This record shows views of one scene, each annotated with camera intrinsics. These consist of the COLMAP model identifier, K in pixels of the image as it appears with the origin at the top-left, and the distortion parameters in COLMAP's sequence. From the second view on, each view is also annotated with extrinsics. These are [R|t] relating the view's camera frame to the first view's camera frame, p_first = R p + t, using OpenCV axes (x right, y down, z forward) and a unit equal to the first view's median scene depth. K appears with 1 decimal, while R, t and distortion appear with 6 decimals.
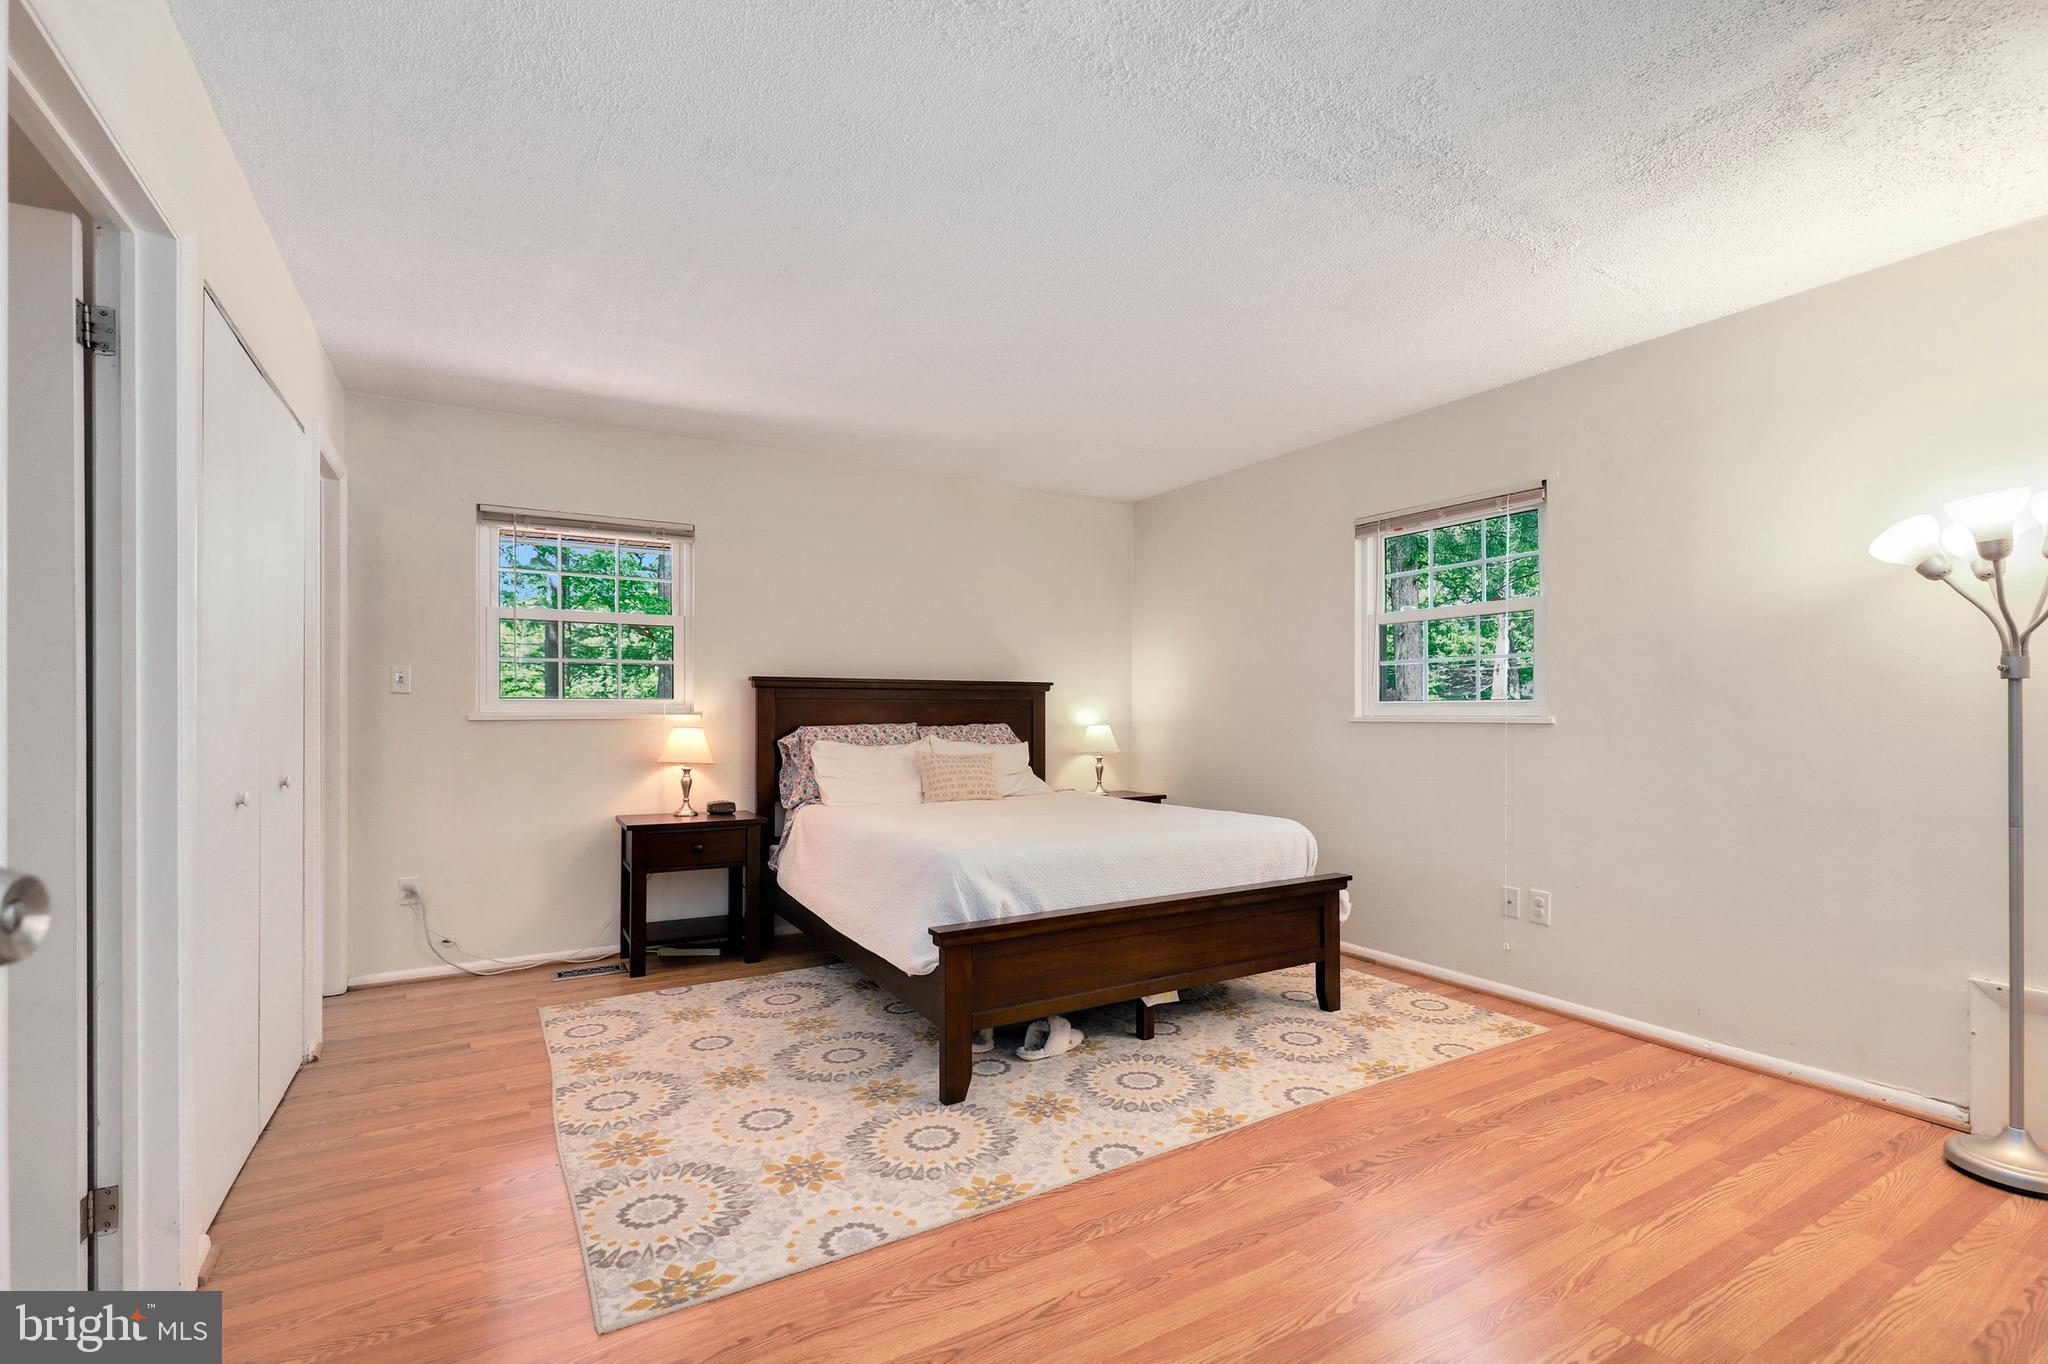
lens RADIAL K [[930.0, 0, 1037.4], [0, 930.0, 708.4], [0, 0, 1]] dist [0.002154, 0.000597]
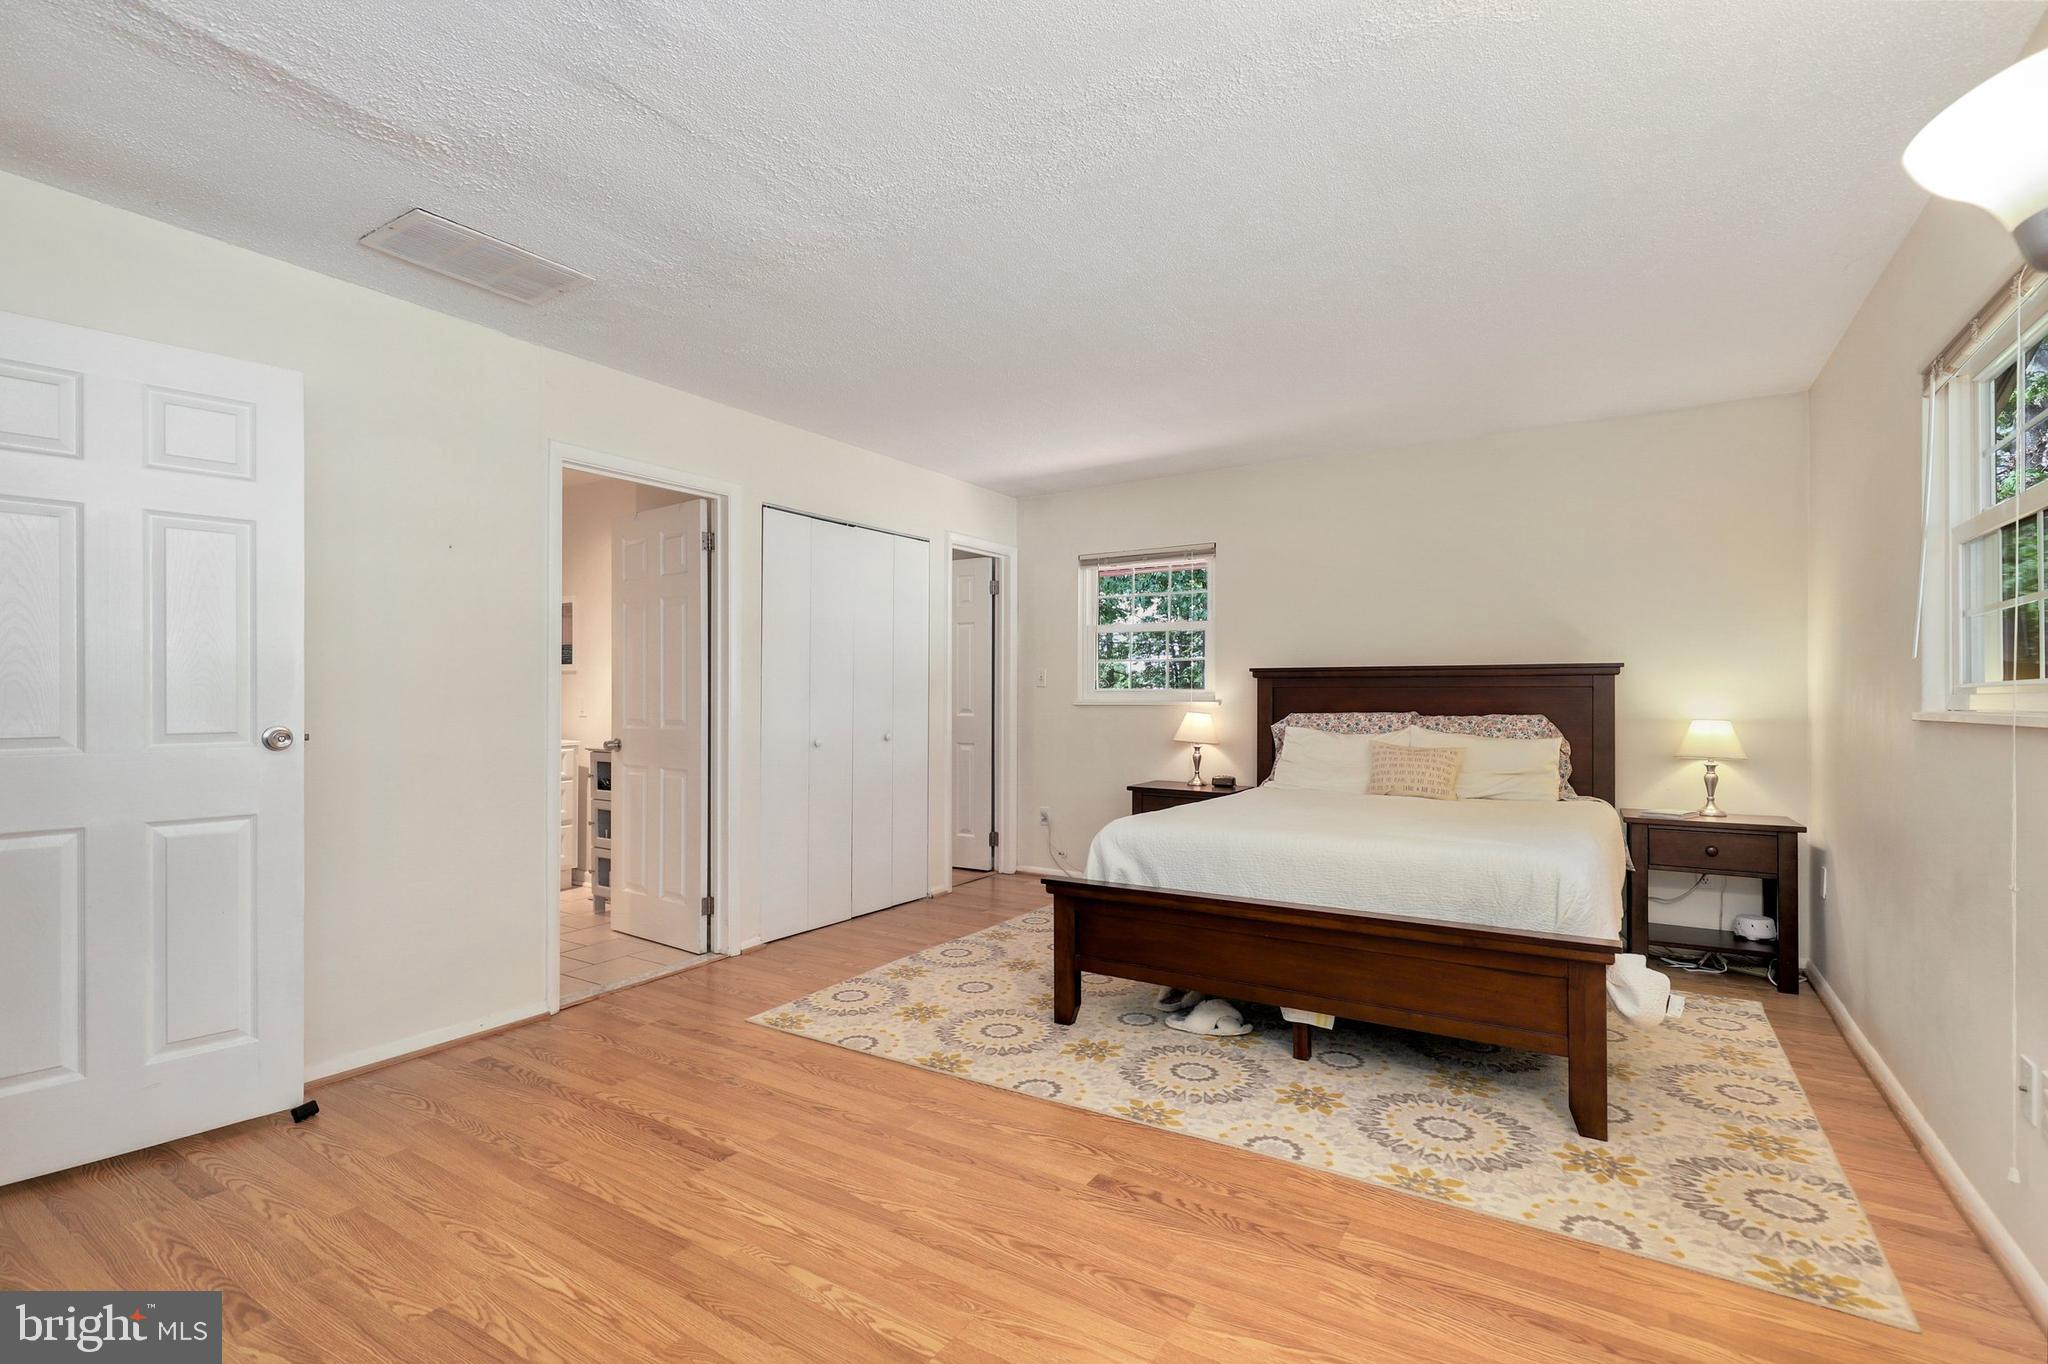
lens RADIAL K [[925.3, 0, 1021.6], [0, 925.3, 690.9], [0, 0, 1]] dist [0.000503, -0.000082]
pose [[0.450393, -0.004879, -0.892817, 0.842879], [0.001554, 0.999988, -0.004681, -0.003341], [0.892829, 0.000721, 0.450395, 0.358109]]
